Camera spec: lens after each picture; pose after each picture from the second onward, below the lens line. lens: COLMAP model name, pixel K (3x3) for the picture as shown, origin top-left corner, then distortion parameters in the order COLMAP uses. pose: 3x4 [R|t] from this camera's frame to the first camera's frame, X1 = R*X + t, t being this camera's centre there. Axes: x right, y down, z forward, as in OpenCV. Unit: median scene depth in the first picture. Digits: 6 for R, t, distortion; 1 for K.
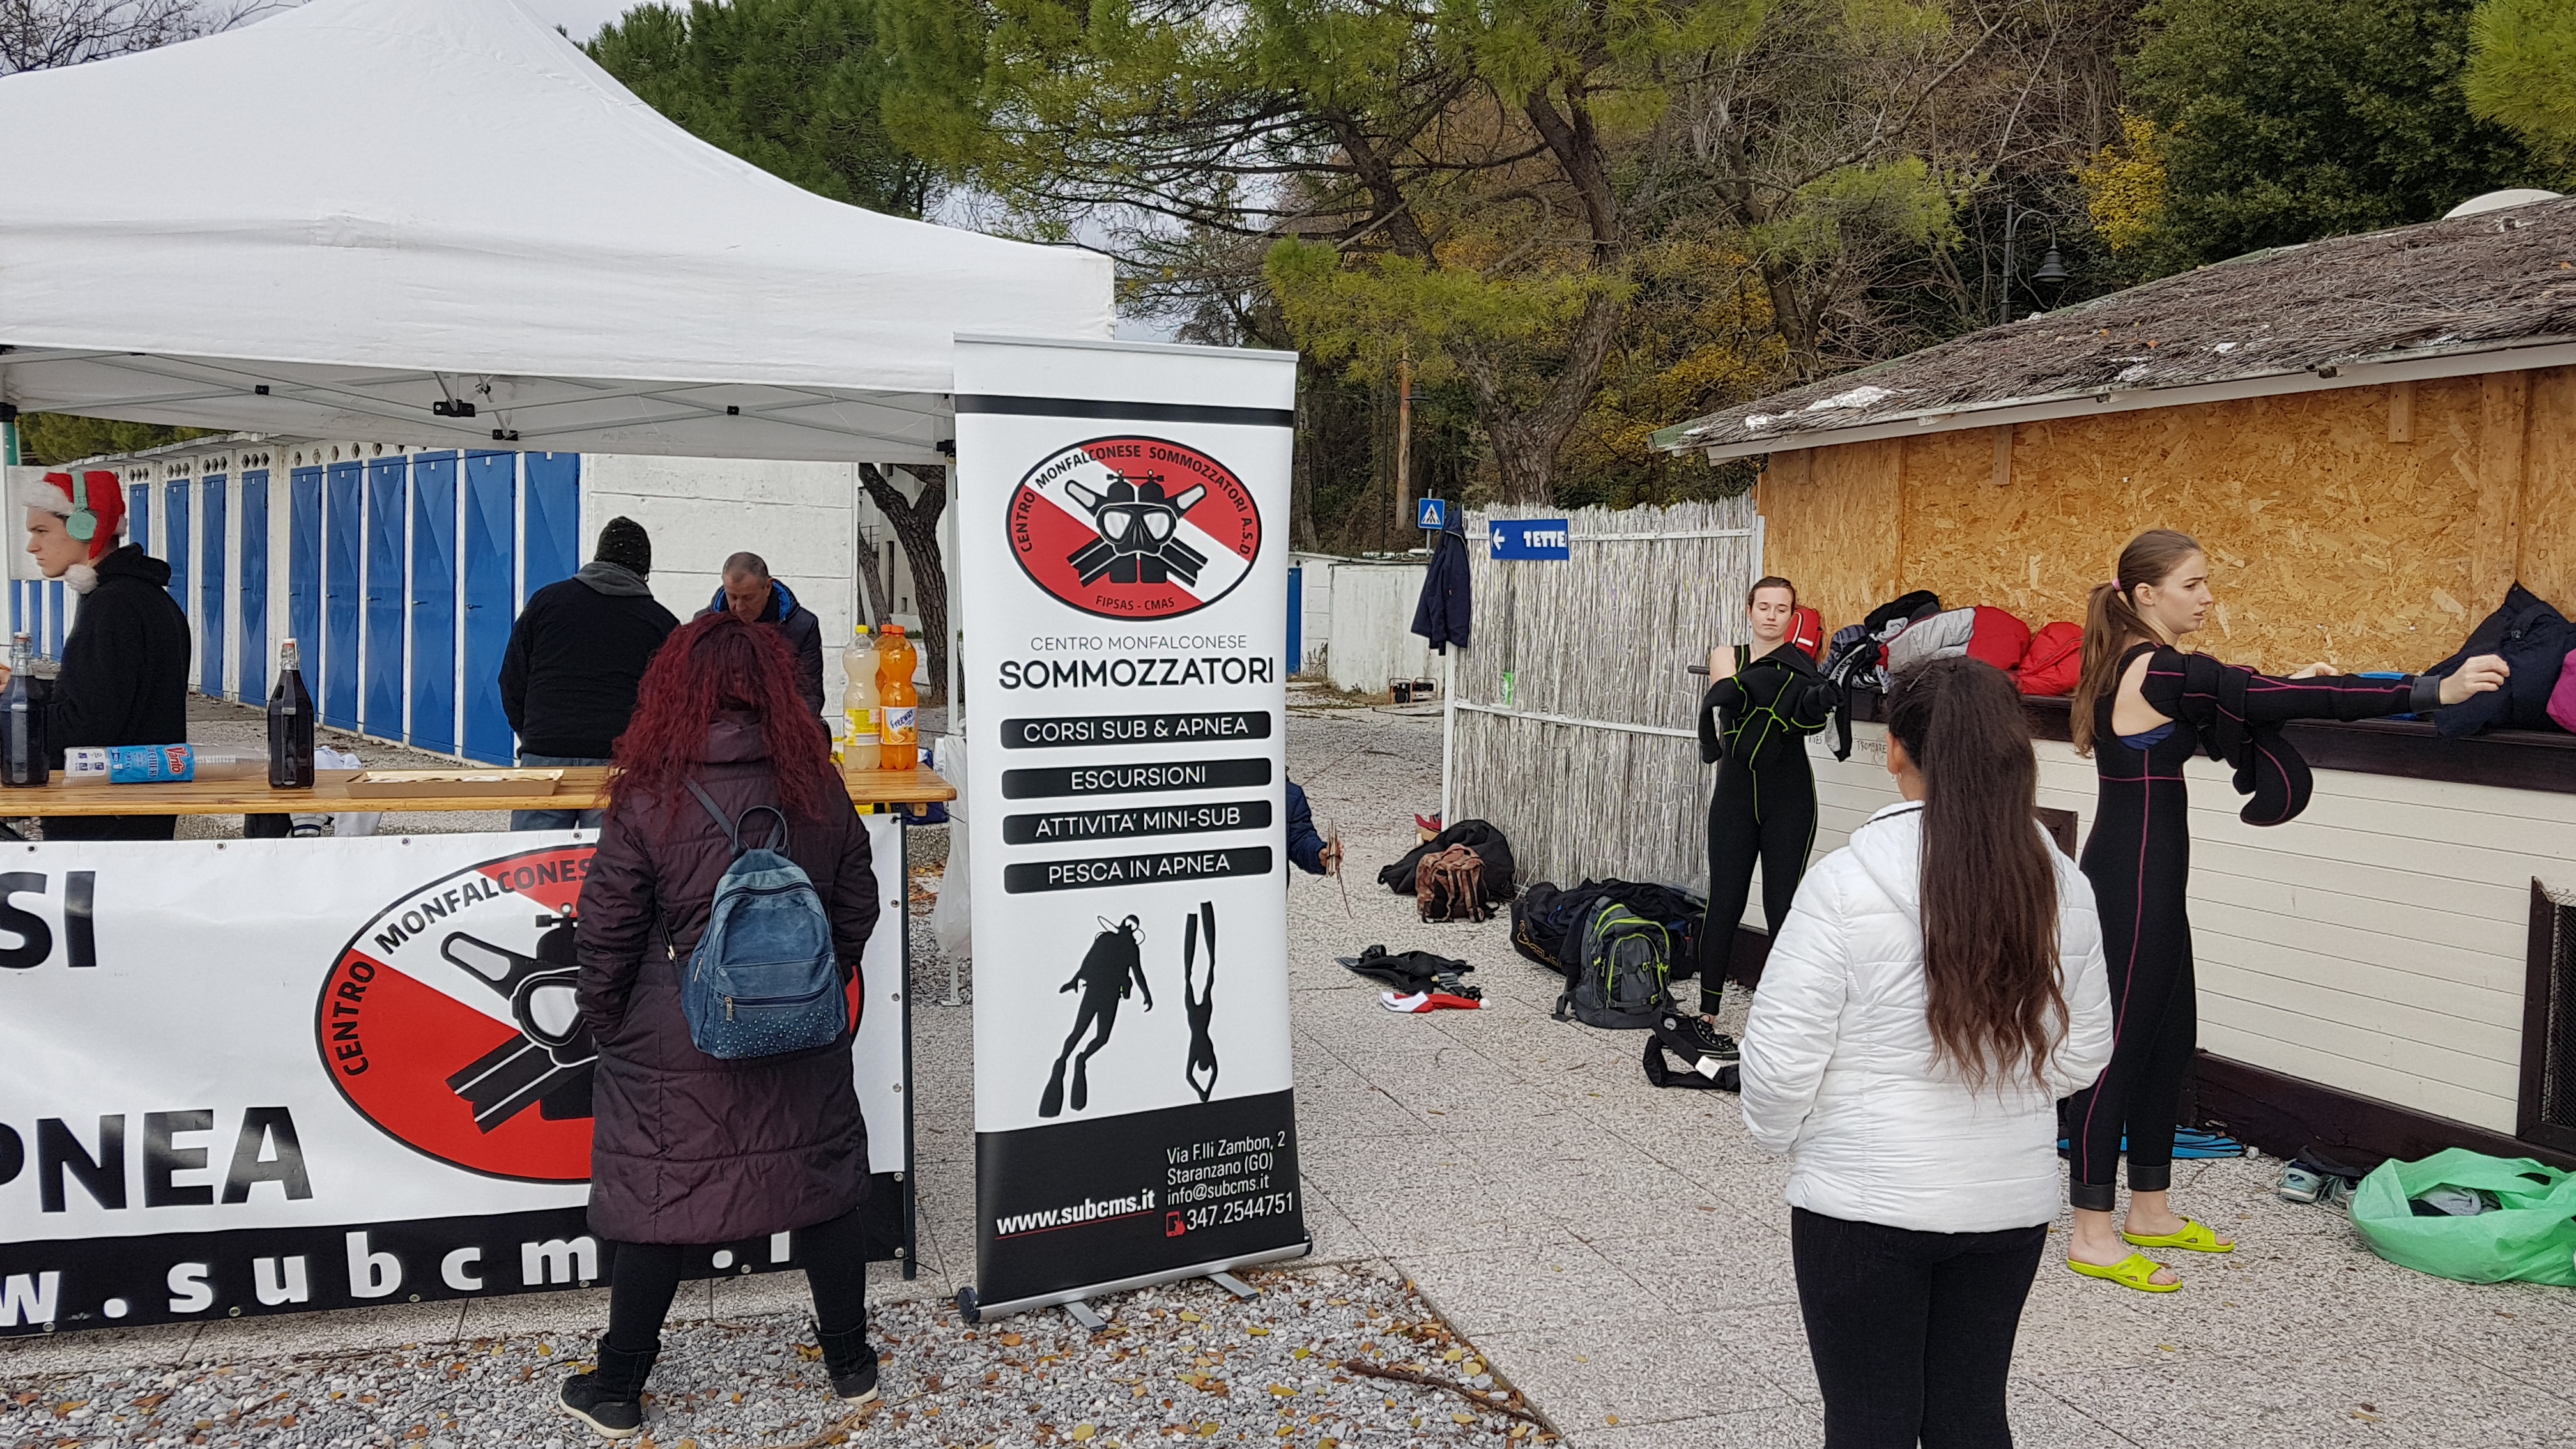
lens RADIAL K [[2015.2, 0, 1319.6], [0, 2015.2, 741.2], [0, 0, 1]] dist [0.015944, -0.015358]
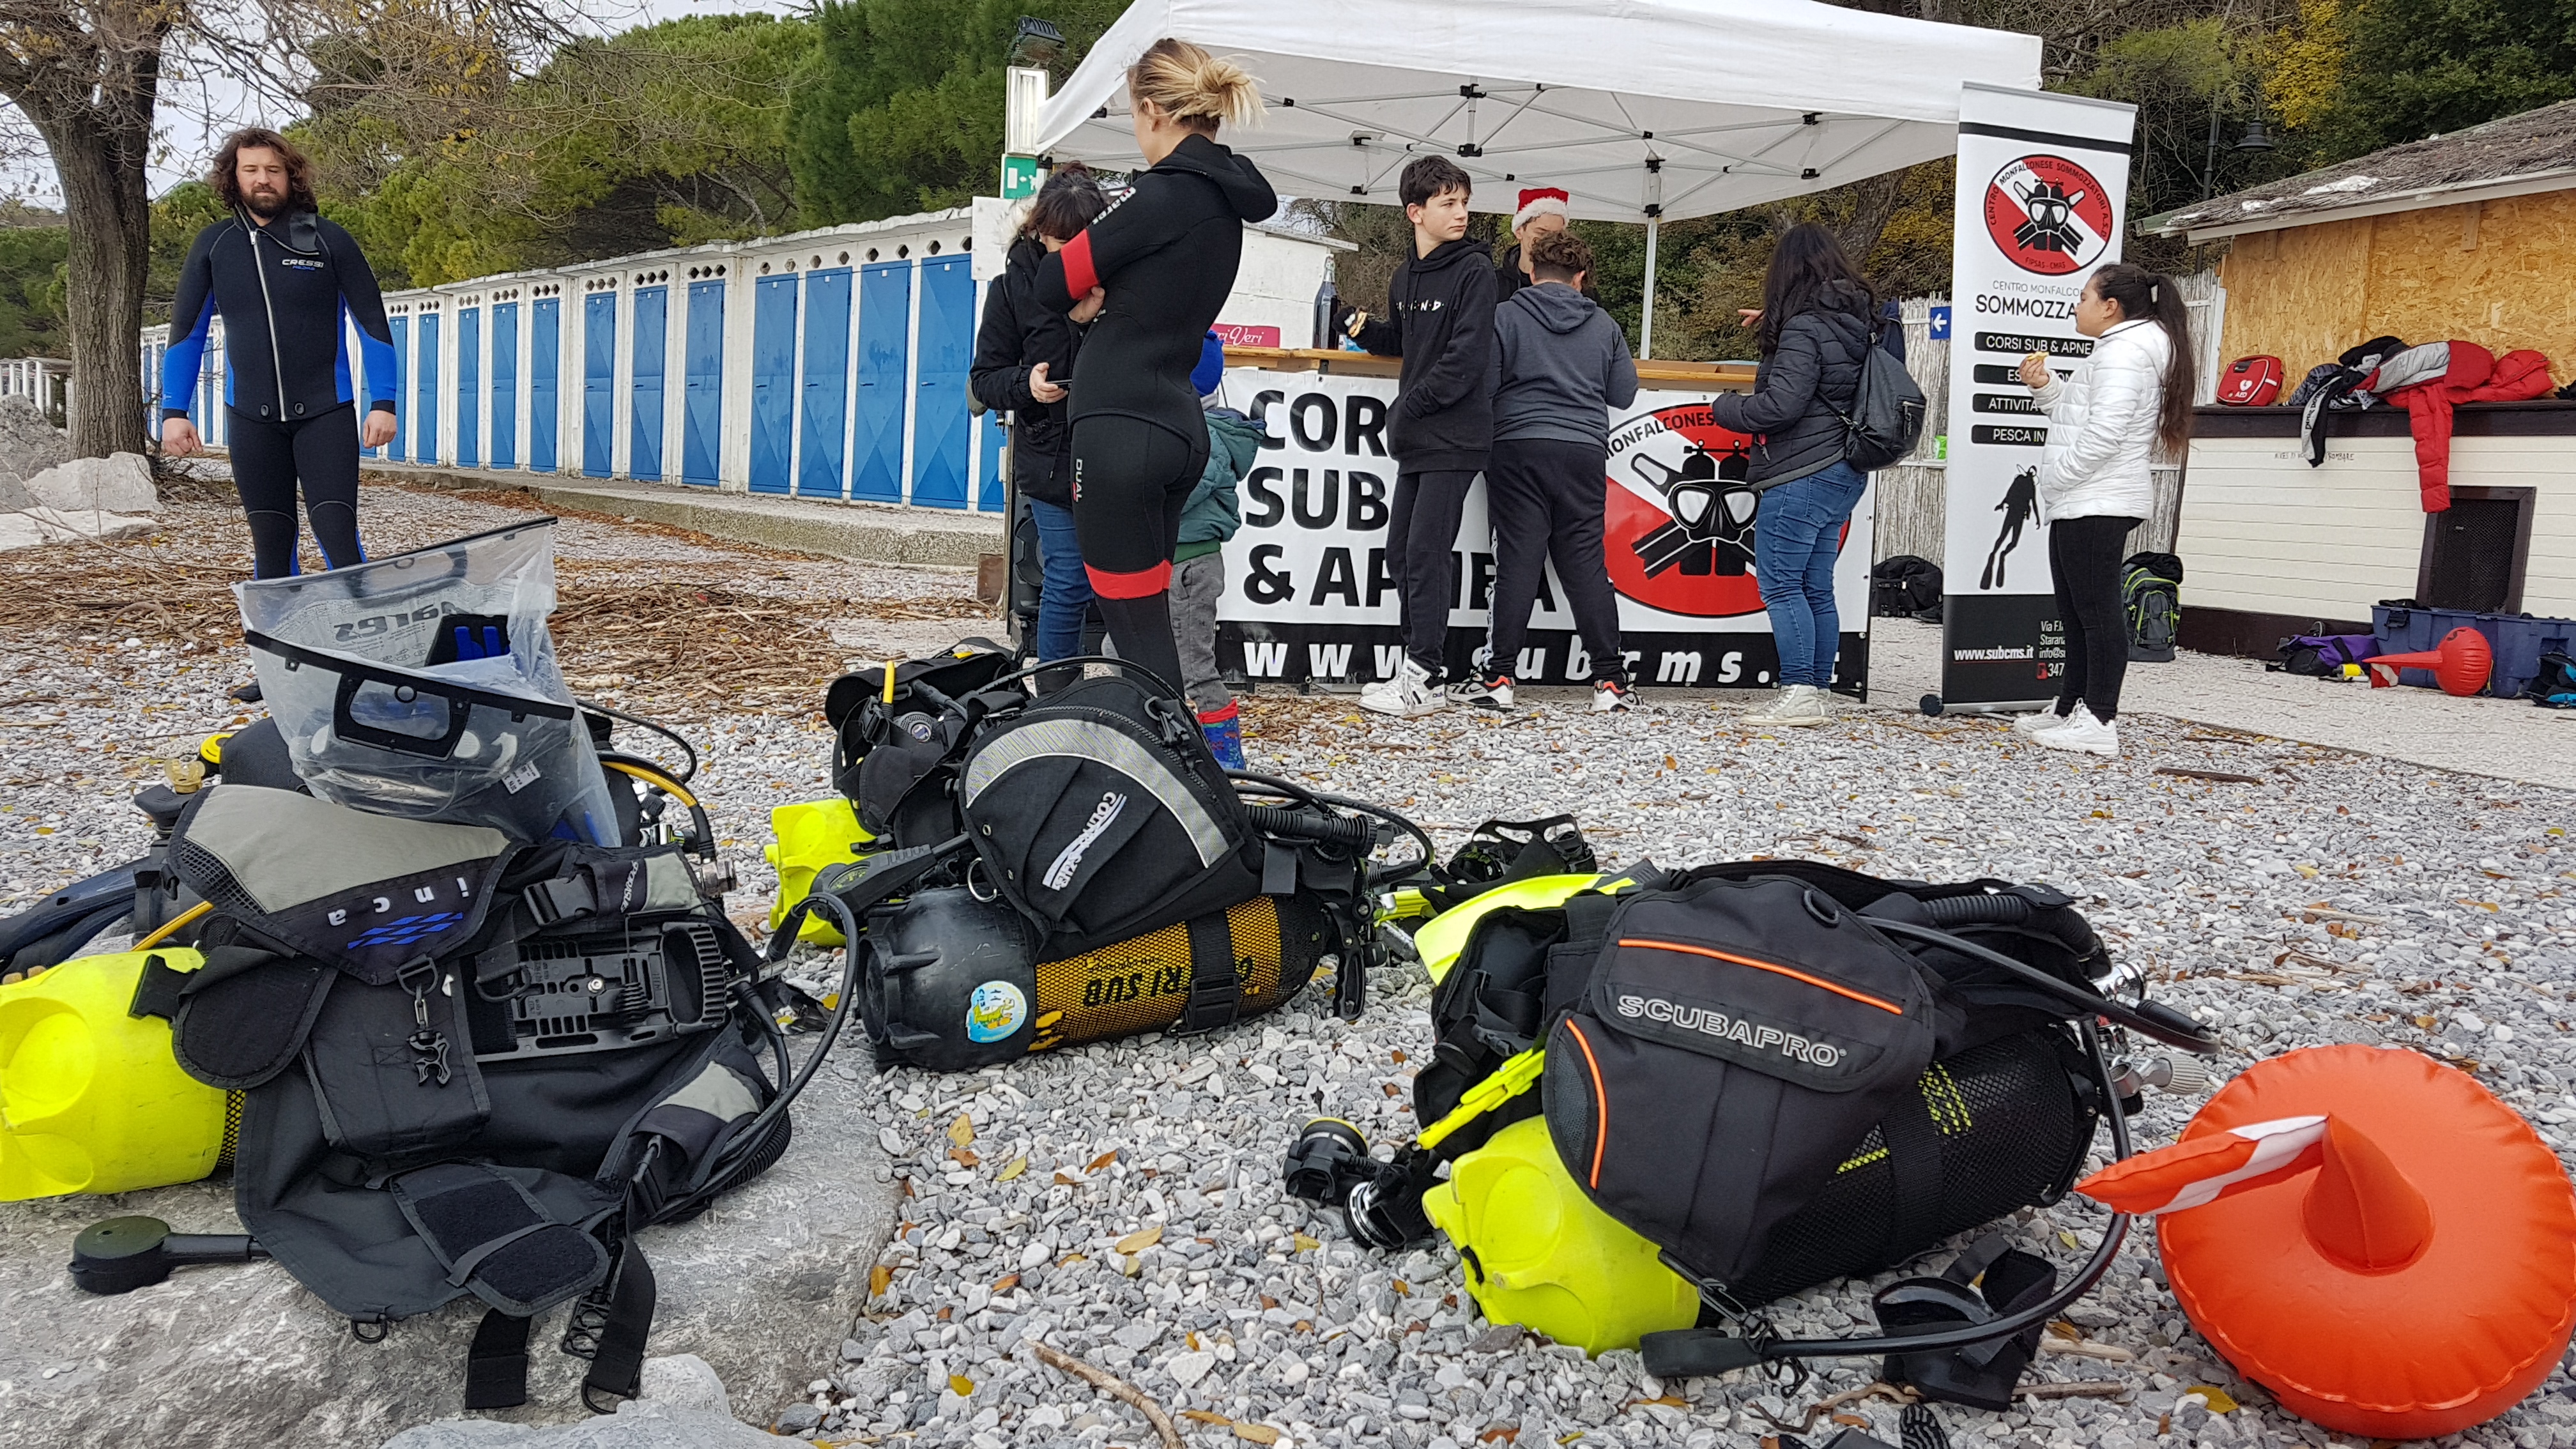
lens RADIAL K [[2015.2, 0, 1272.4], [0, 2015.2, 701.5], [0, 0, 1]] dist [0.015944, -0.015358]
pose [[0.998483, 0.029283, -0.046621, -0.589852], [-0.027551, 0.998922, 0.037373, 0.221493], [0.047665, -0.036032, 0.998213, -0.579816]]
